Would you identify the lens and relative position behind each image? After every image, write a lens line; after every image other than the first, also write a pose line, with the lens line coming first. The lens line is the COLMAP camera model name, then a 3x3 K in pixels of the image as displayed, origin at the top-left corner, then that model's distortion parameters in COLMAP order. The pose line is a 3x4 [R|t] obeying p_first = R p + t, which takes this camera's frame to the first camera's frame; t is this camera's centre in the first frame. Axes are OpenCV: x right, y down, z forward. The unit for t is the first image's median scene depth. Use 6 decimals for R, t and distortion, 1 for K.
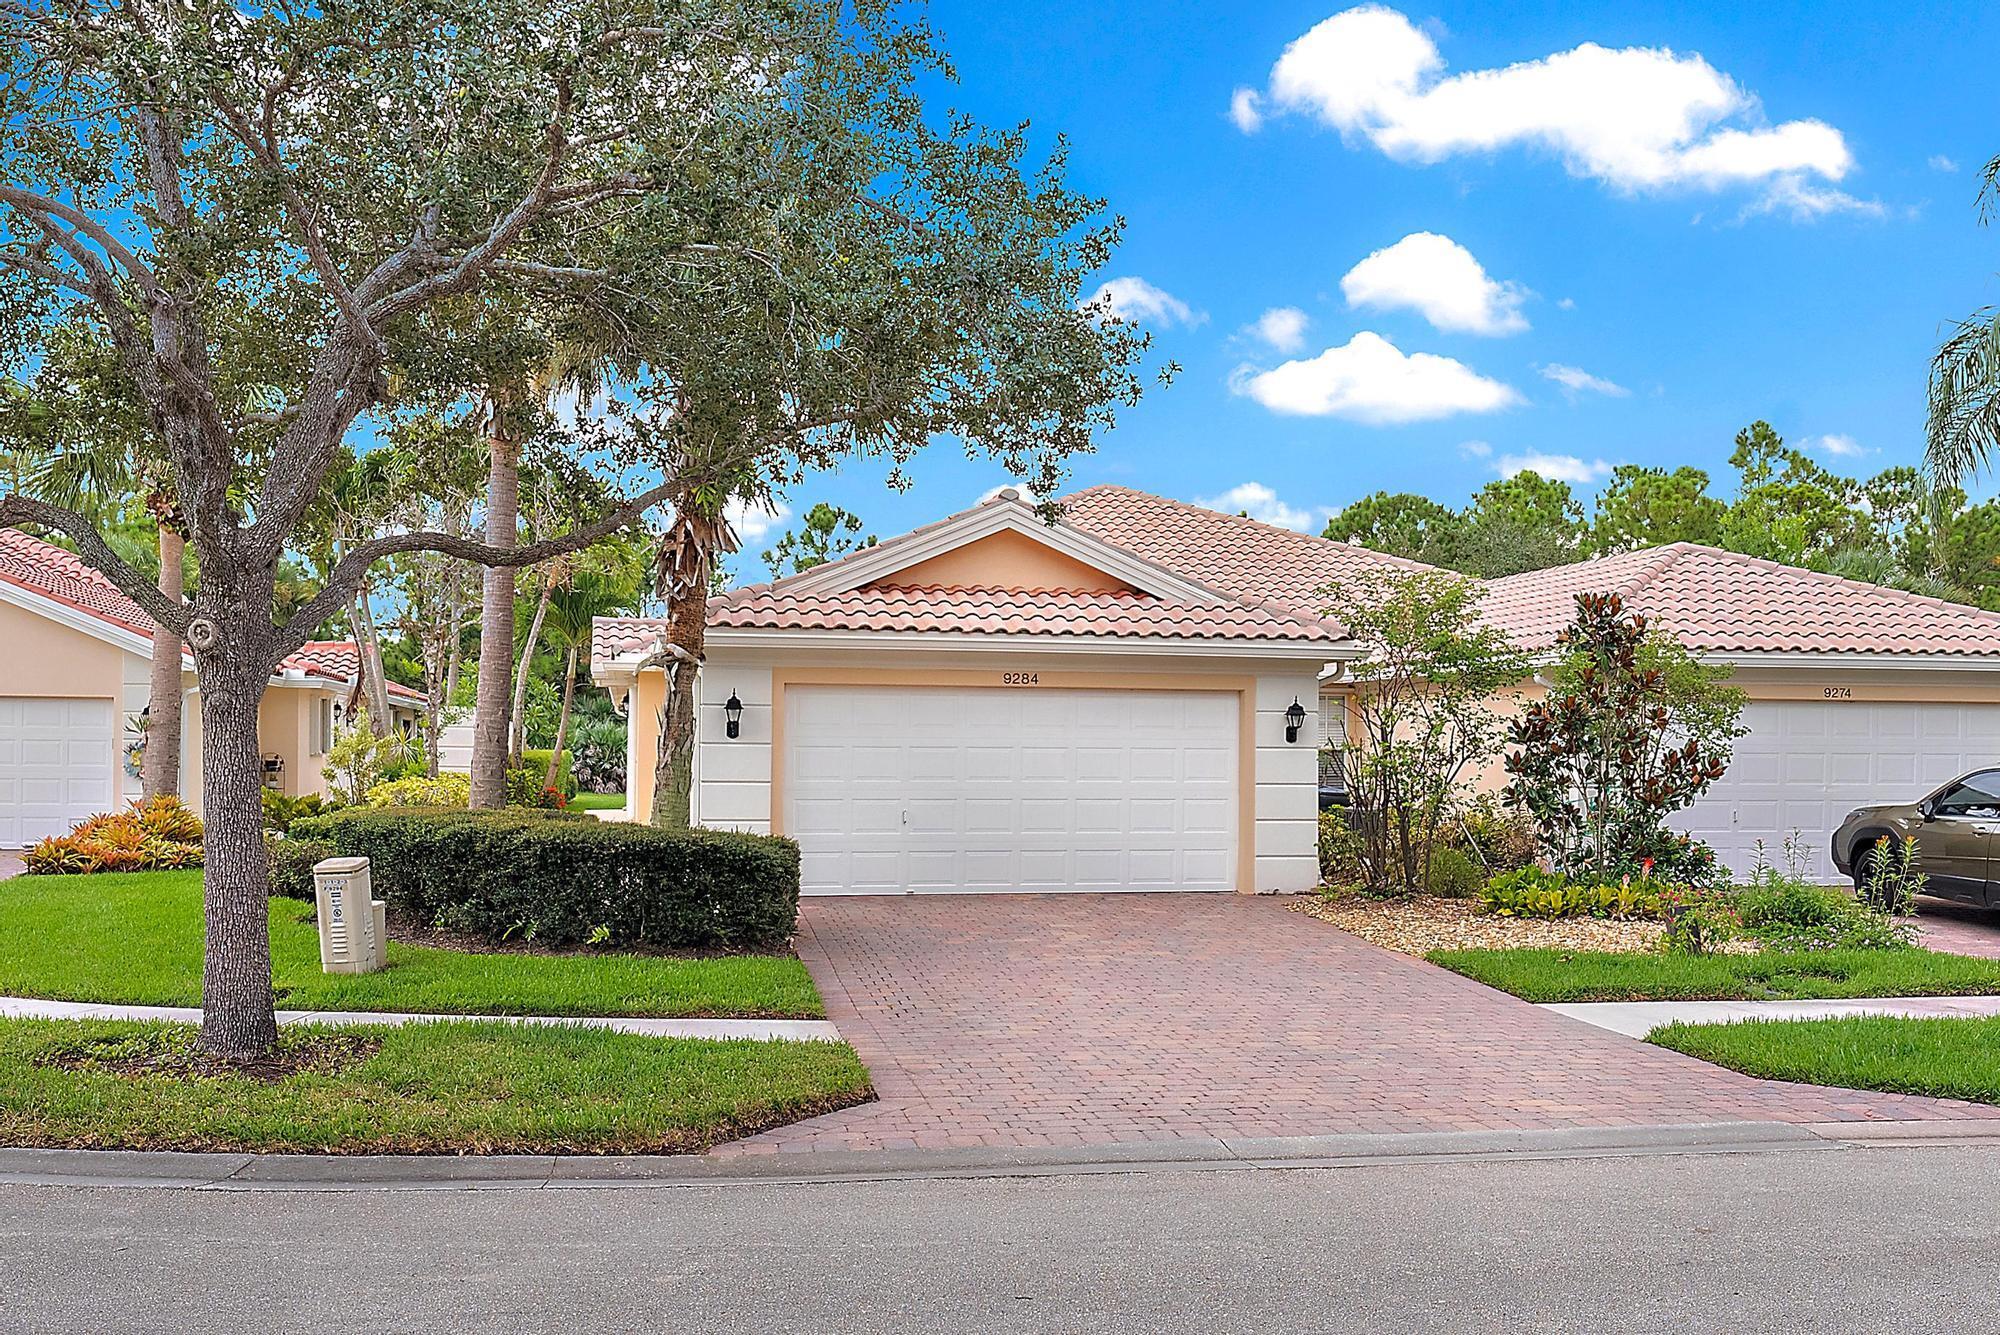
lens RADIAL K [[1847.8, 0, 998.6], [0, 1847.8, 724.0], [0, 0, 1]] dist [0.005671, 0.001195]
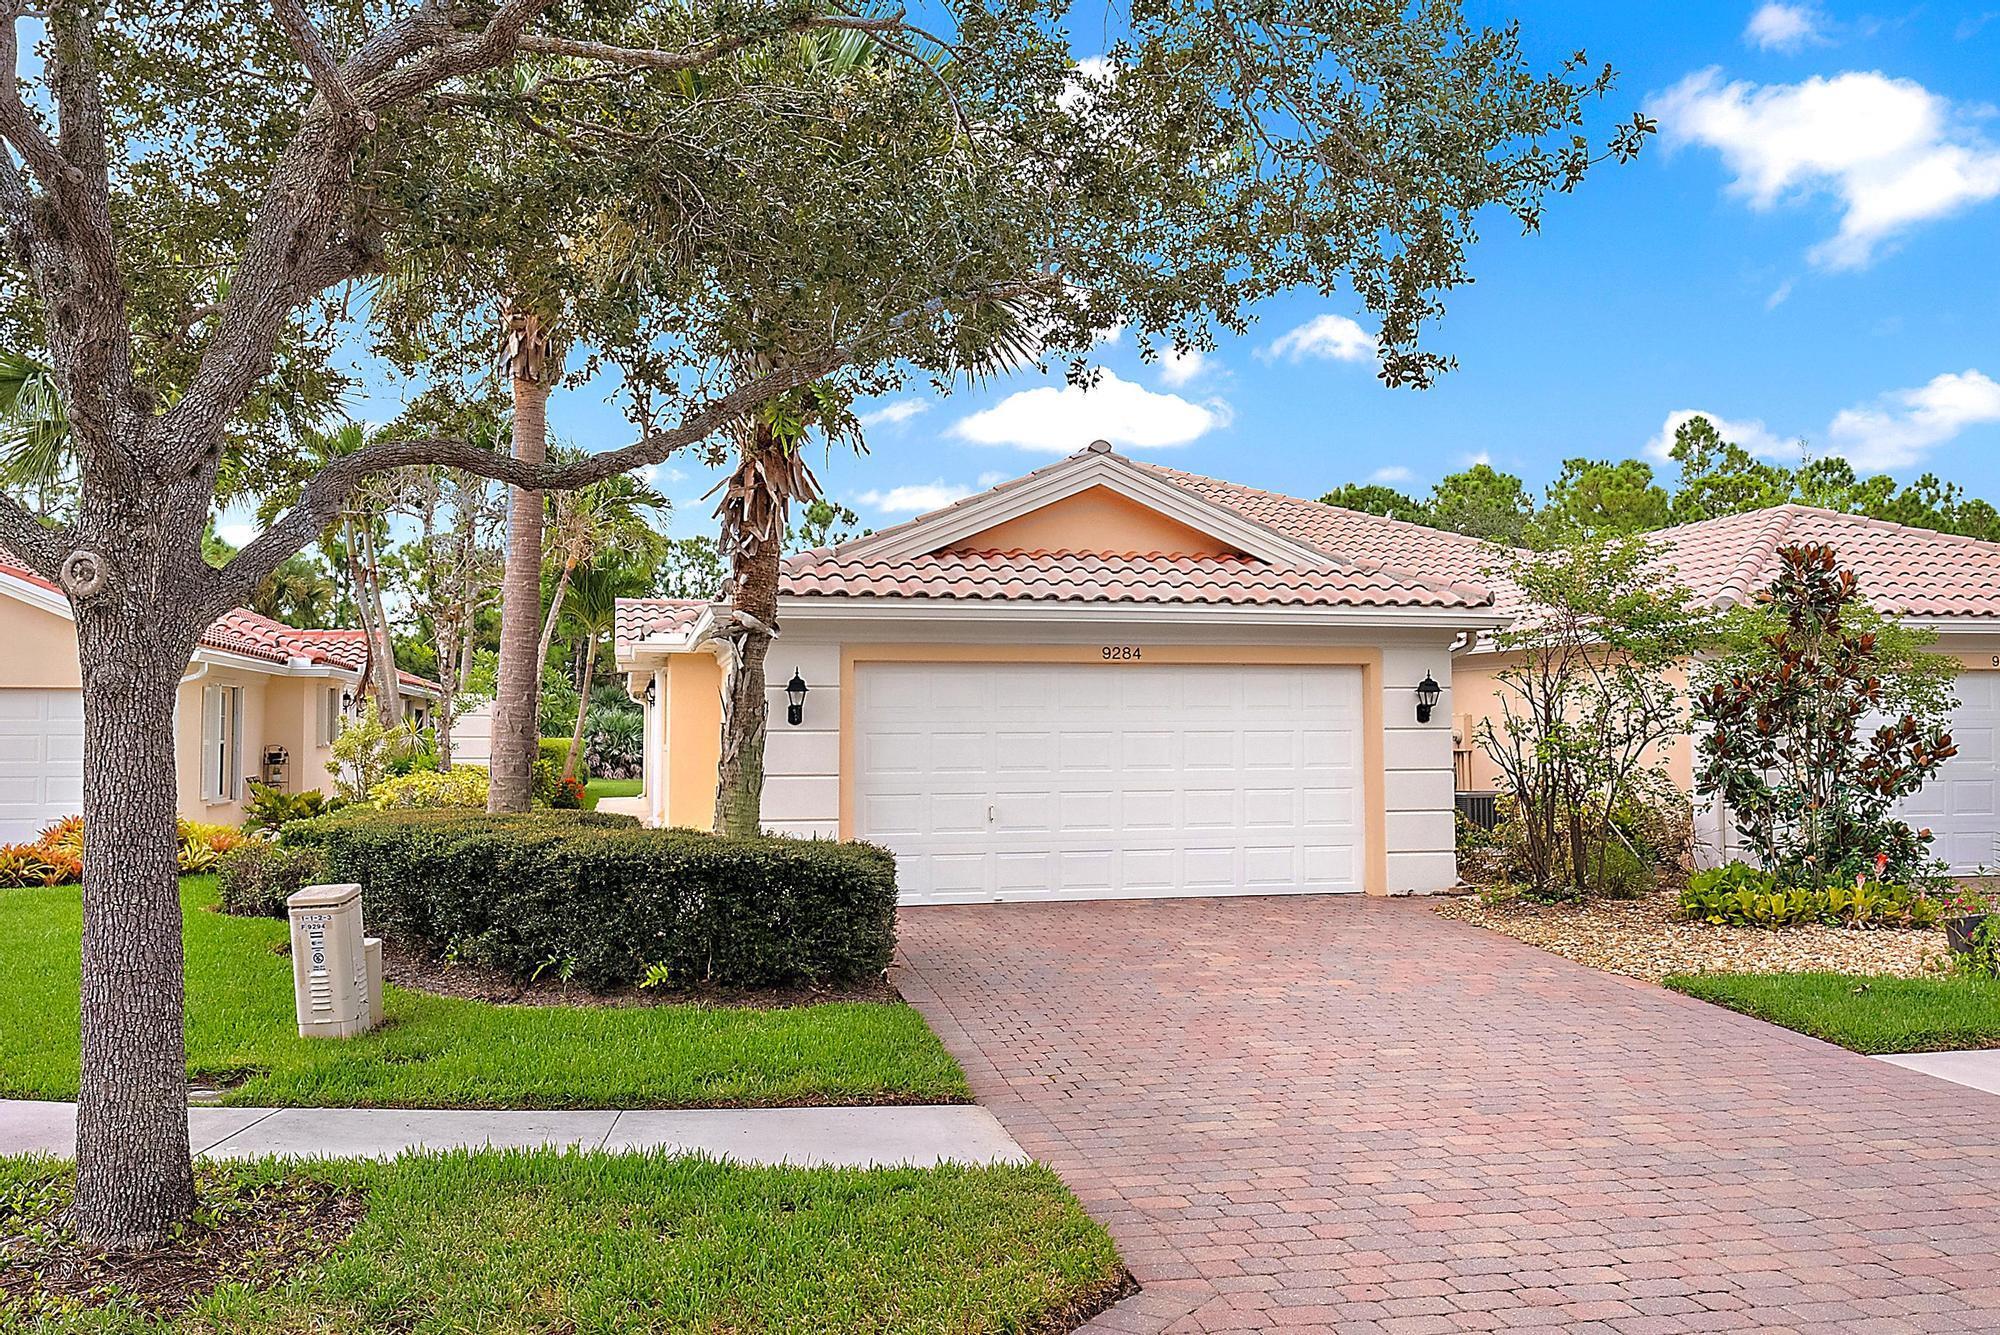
lens RADIAL K [[1651.3, 0, 1001.9], [0, 1651.3, 627.9], [0, 0, 1]] dist [0.004887, 0.003830]
pose [[0.999566, -0.009491, 0.027872, -0.070027], [0.010828, 0.998777, -0.048232, 0.000755], [-0.027380, 0.048512, 0.998447, 0.229743]]
